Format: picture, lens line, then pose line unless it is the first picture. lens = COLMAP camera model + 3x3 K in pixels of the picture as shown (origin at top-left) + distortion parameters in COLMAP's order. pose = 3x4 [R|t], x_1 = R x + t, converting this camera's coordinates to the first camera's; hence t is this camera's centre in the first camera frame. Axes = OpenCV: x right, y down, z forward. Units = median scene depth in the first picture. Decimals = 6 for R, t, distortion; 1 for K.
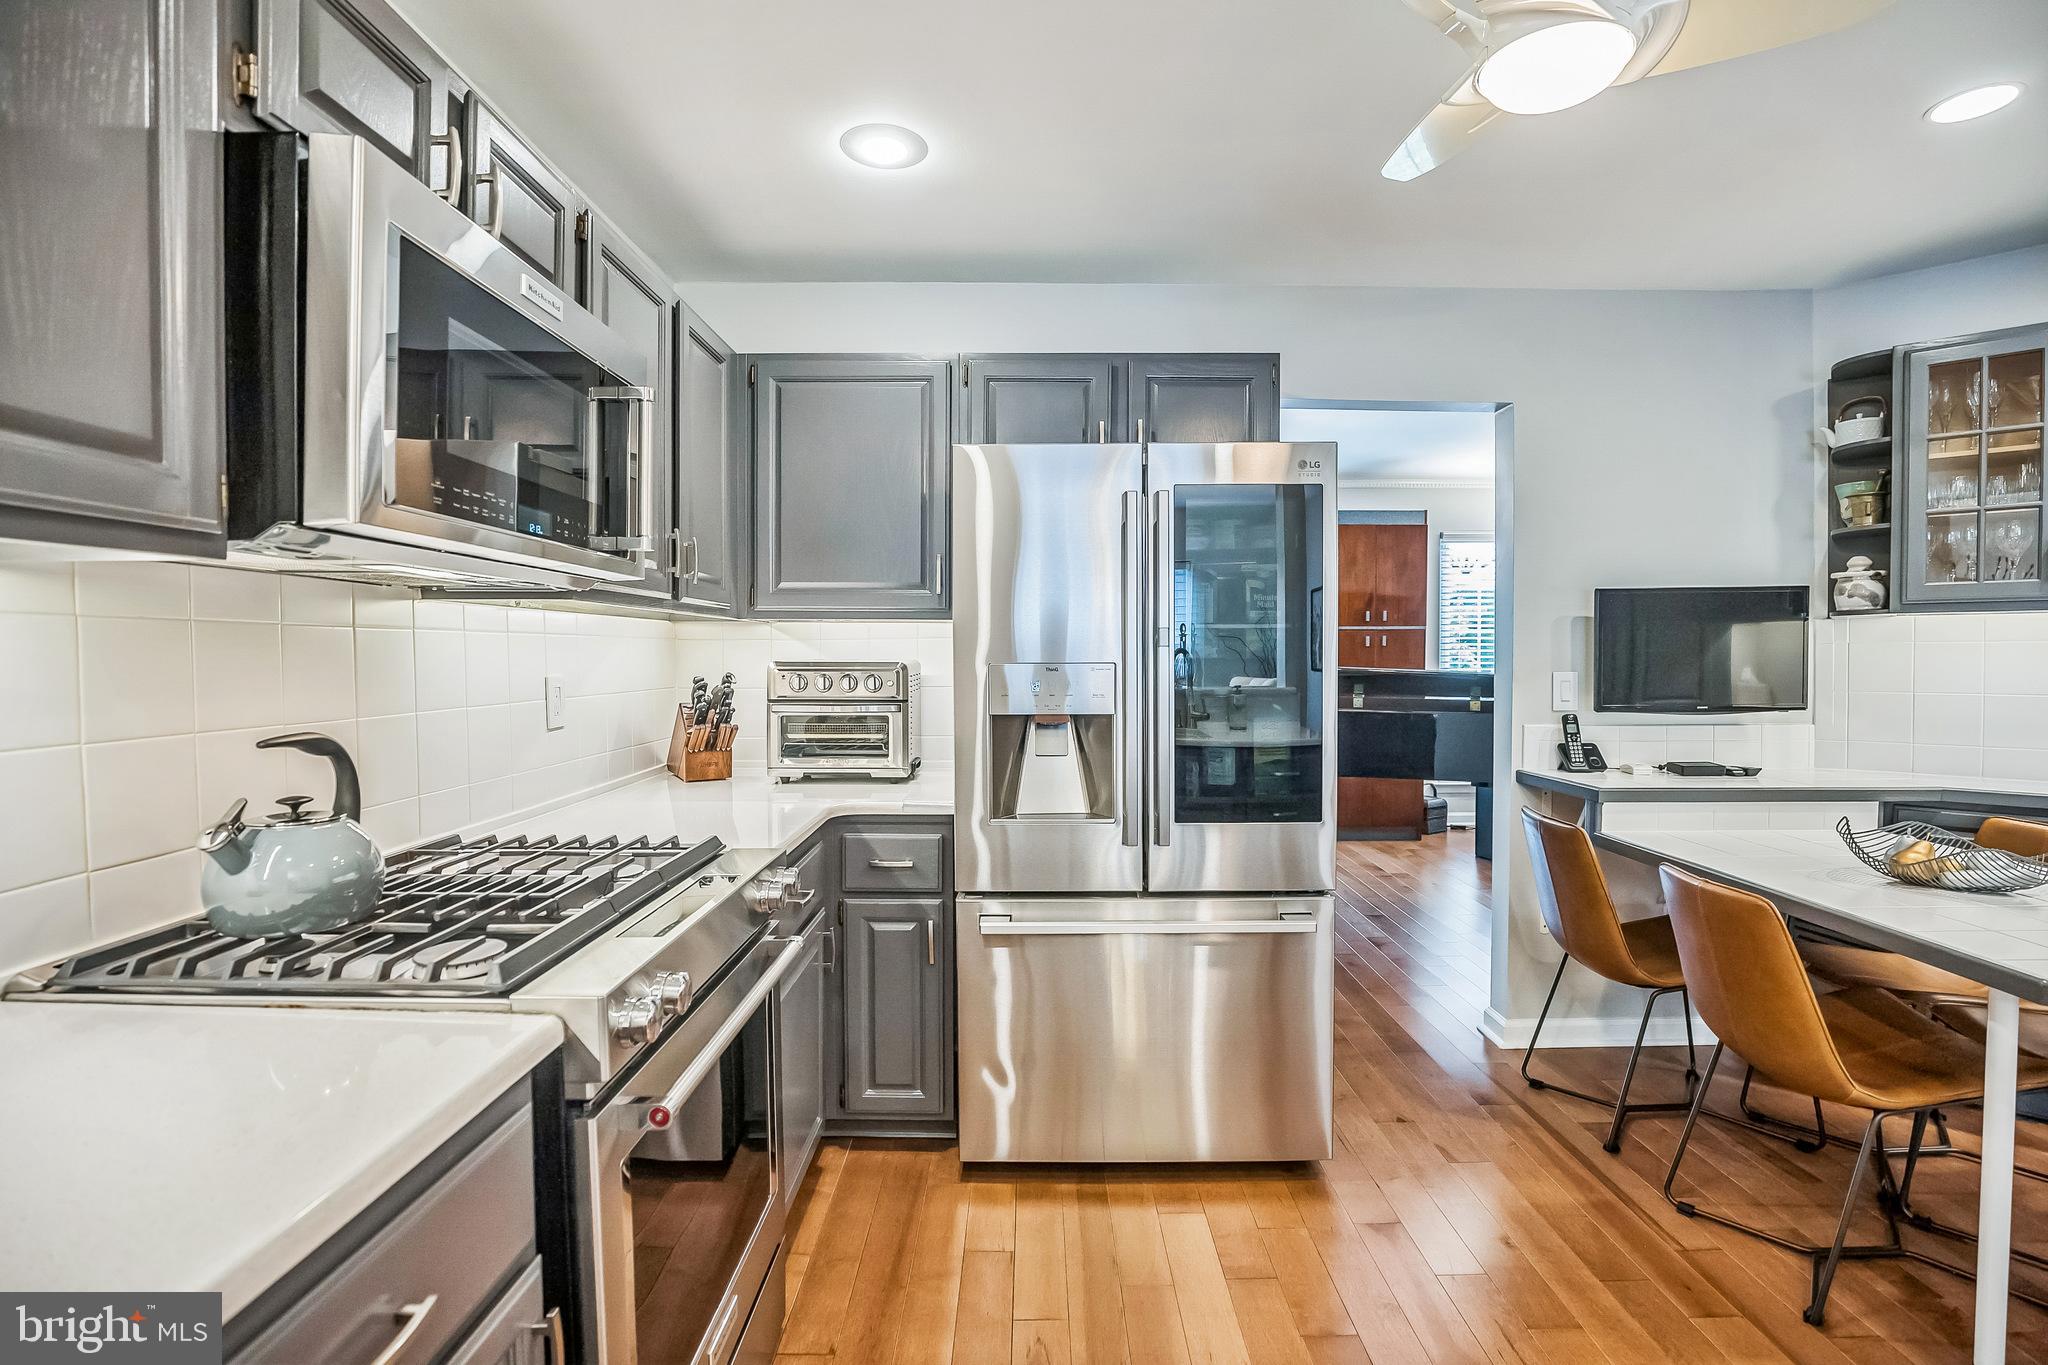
lens RADIAL K [[944.3, 0, 1034.1], [0, 944.3, 672.5], [0, 0, 1]] dist [-0.012997, -0.000075]
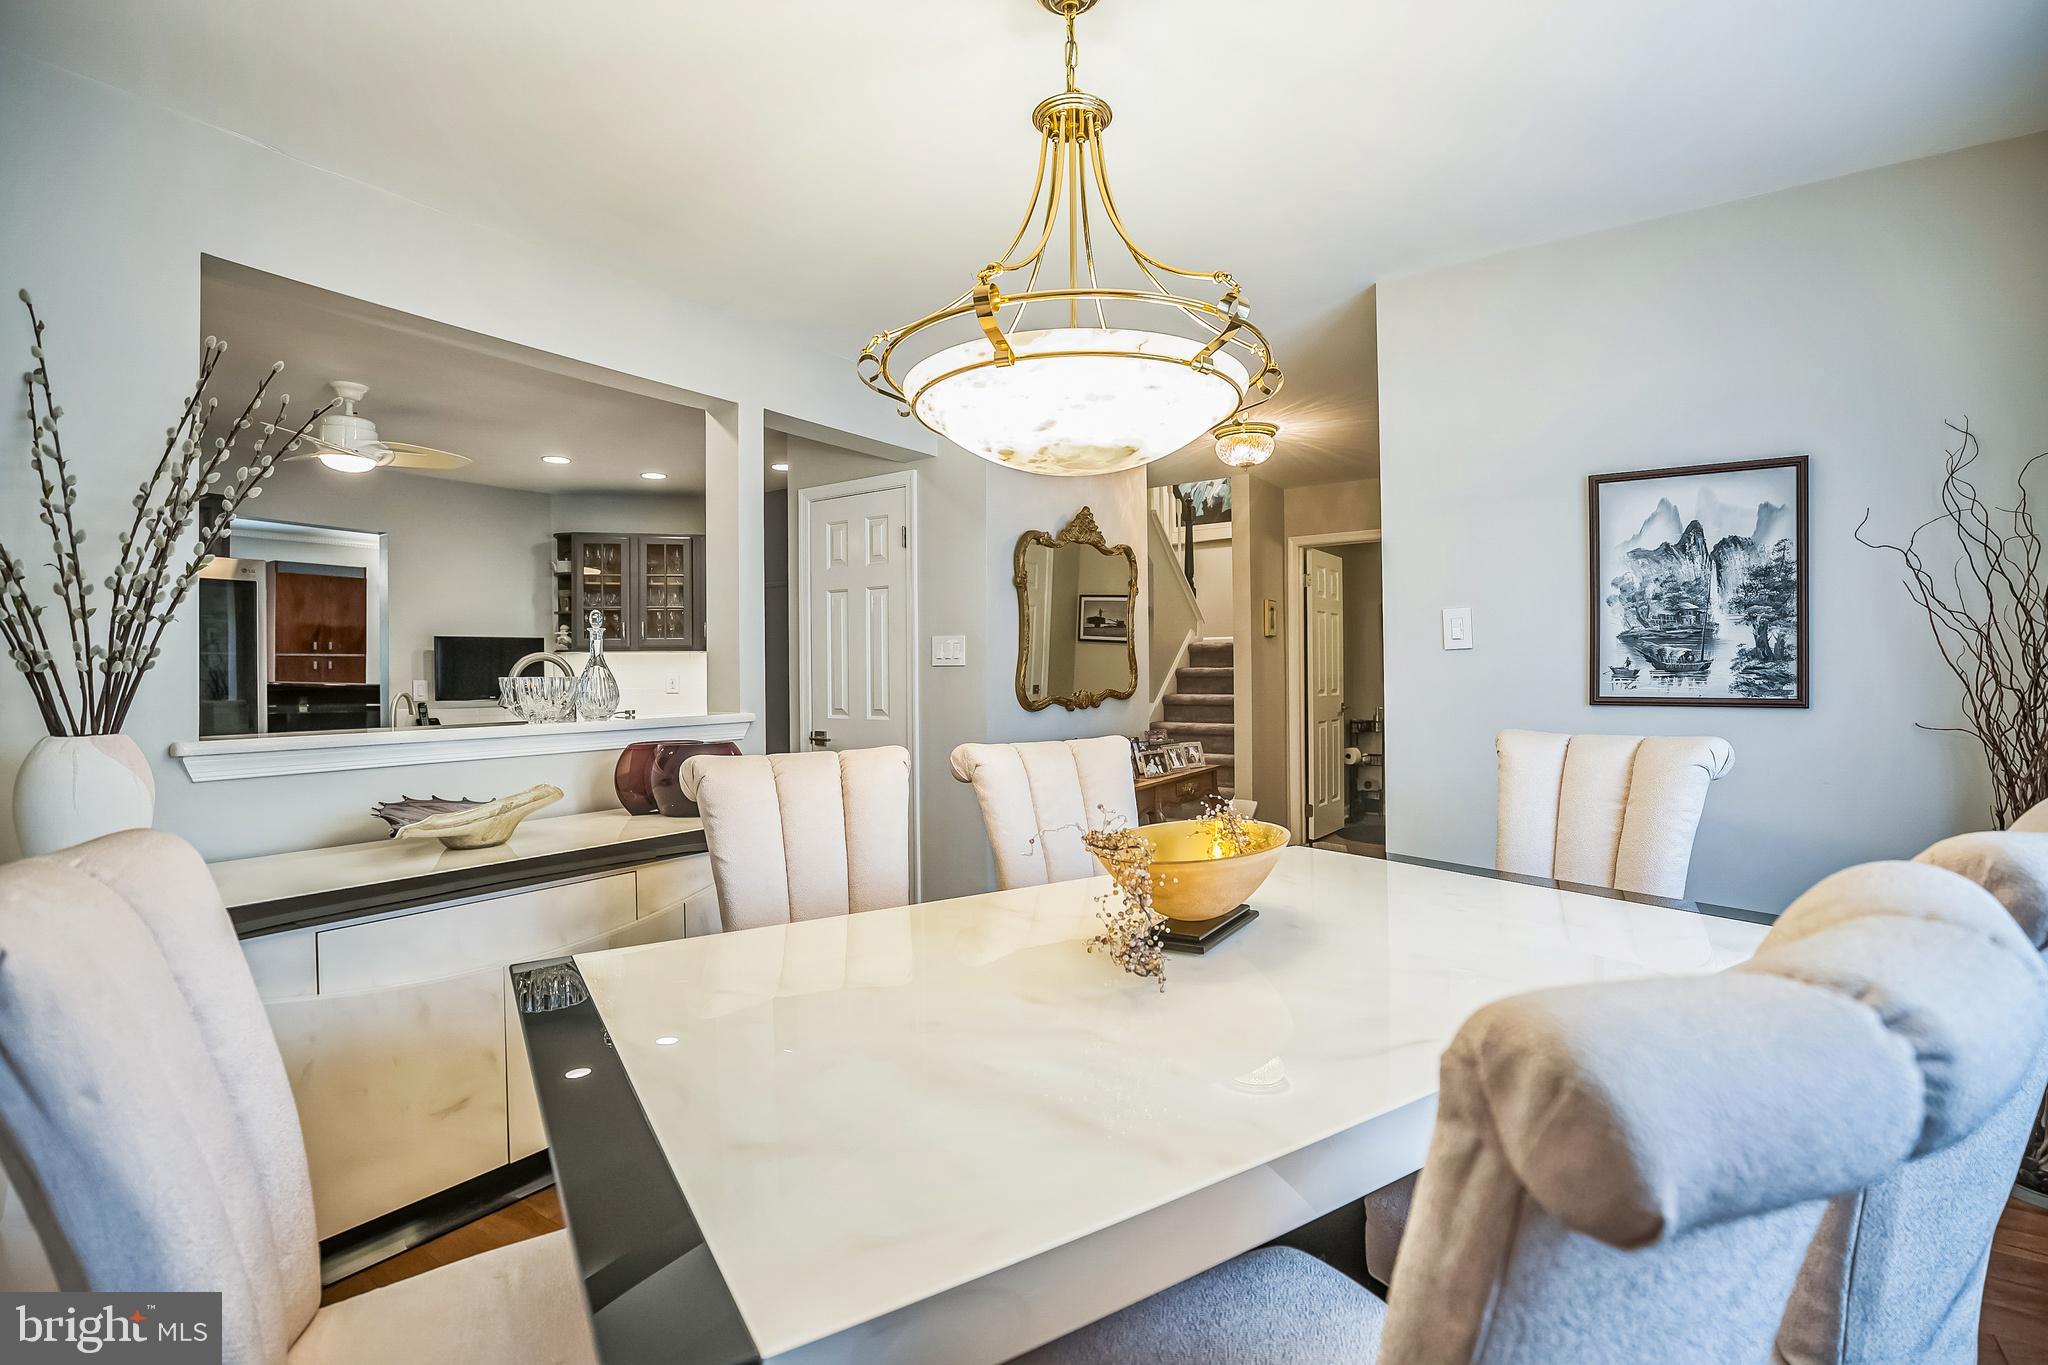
lens RADIAL K [[944.3, 0, 1034.1], [0, 944.3, 672.5], [0, 0, 1]] dist [-0.012997, -0.000075]
pose [[0.578162, -0.005320, 0.815905, -0.265158], [0.024452, 0.999643, -0.010809, 0.035781], [-0.815556, 0.026200, 0.578085, -1.138050]]
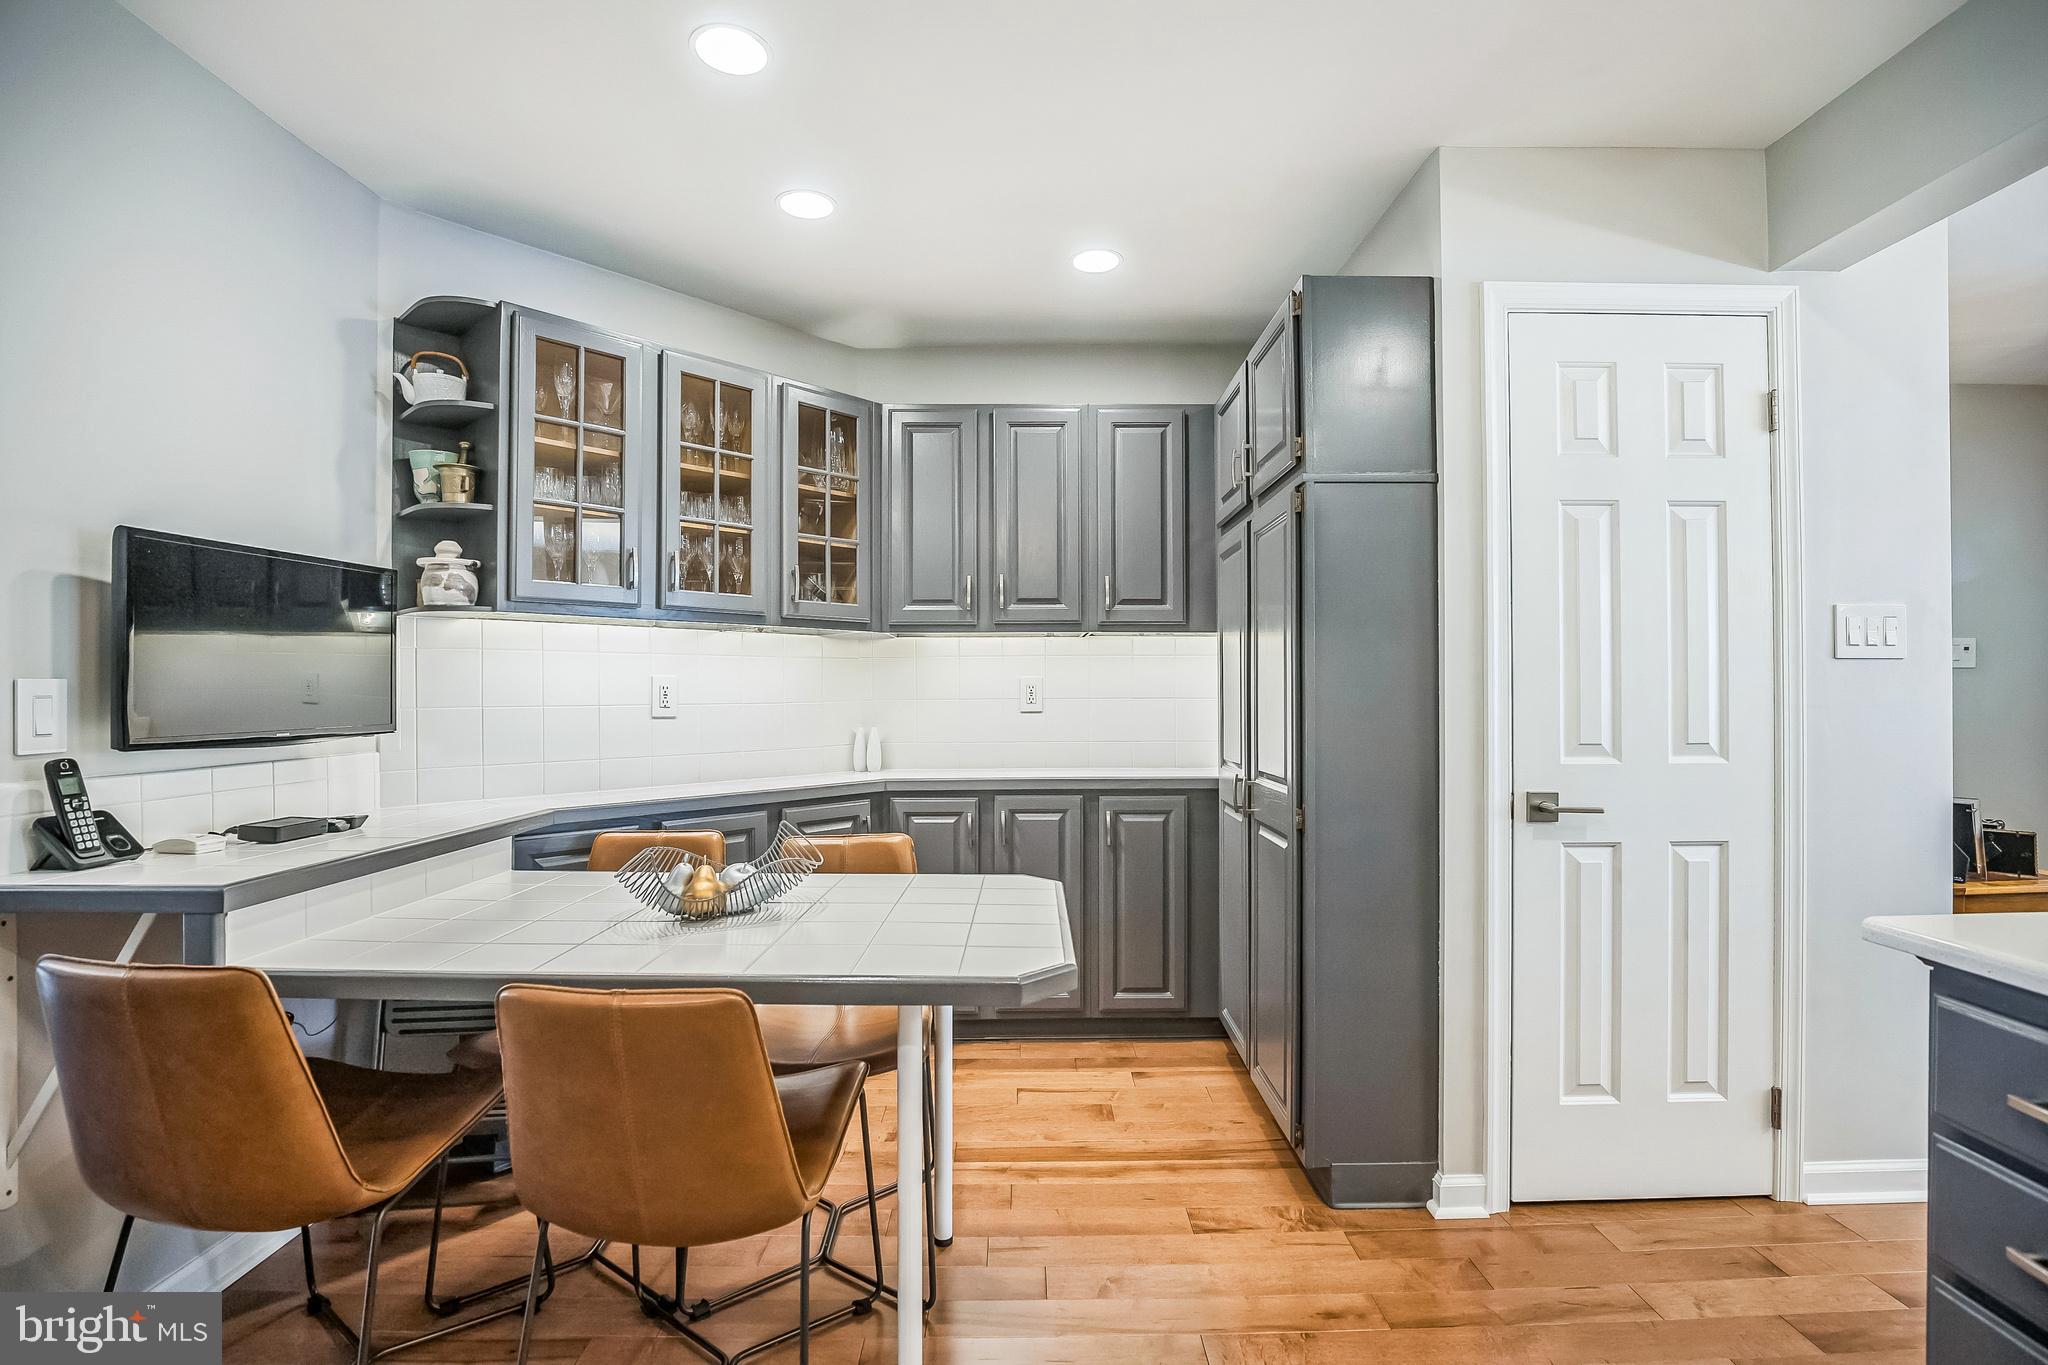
lens RADIAL K [[938.4, 0, 1030.3], [0, 938.4, 687.4], [0, 0, 1]] dist [-0.033657, 0.000237]
pose [[-0.004965, 0.010003, 0.999938, 0.072035], [0.023116, 0.999684, -0.009885, 0.023477], [-0.999720, 0.023065, -0.005195, 0.495589]]
